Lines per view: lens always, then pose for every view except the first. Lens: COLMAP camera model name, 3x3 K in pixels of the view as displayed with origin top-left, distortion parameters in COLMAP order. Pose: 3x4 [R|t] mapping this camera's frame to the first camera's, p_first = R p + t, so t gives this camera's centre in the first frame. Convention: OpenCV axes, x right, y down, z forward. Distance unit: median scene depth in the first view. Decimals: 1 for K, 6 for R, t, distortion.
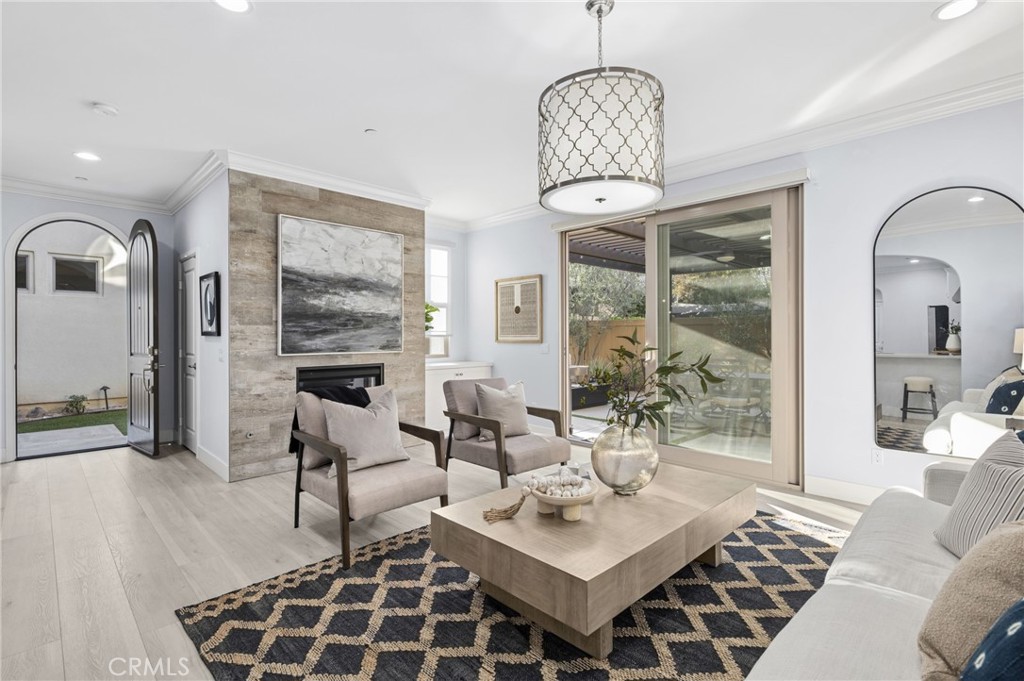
lens RADIAL K [[470.9, 0, 512.0], [0, 470.9, 340.5], [0, 0, 1]] dist [0.000179, -0.000095]
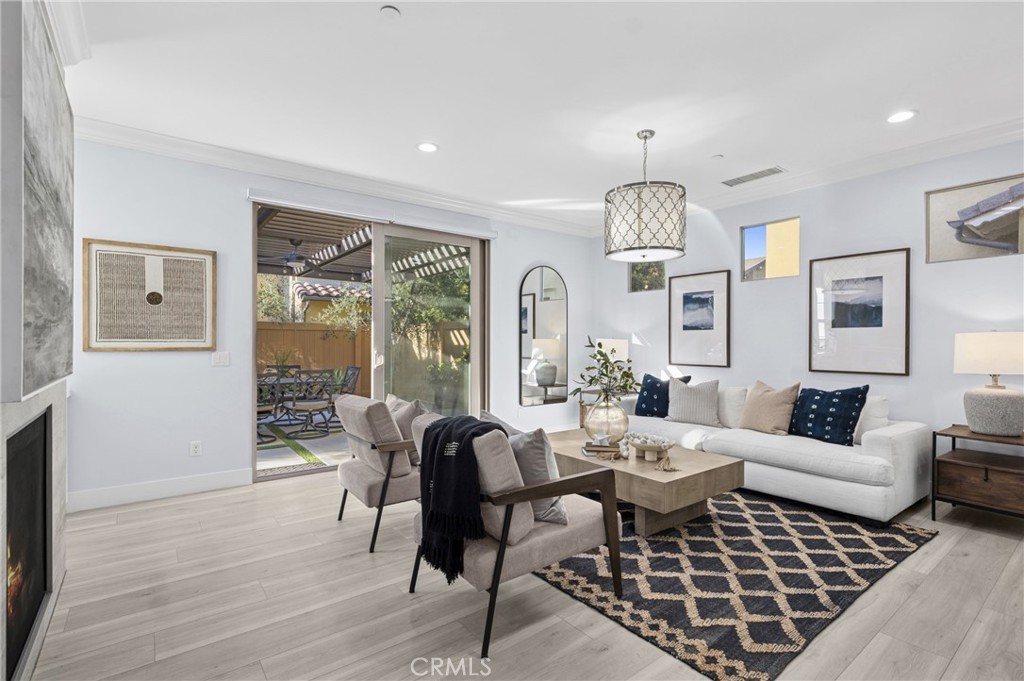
lens RADIAL K [[478.0, 0, 512.0], [0, 478.0, 340.5], [0, 0, 1]] dist [0.001014, -0.000099]
pose [[0.132788, 0.004979, 0.991132, -1.436969], [0.006844, 0.999959, -0.005941, -0.007266], [-0.991121, 0.007572, 0.132748, 1.193036]]
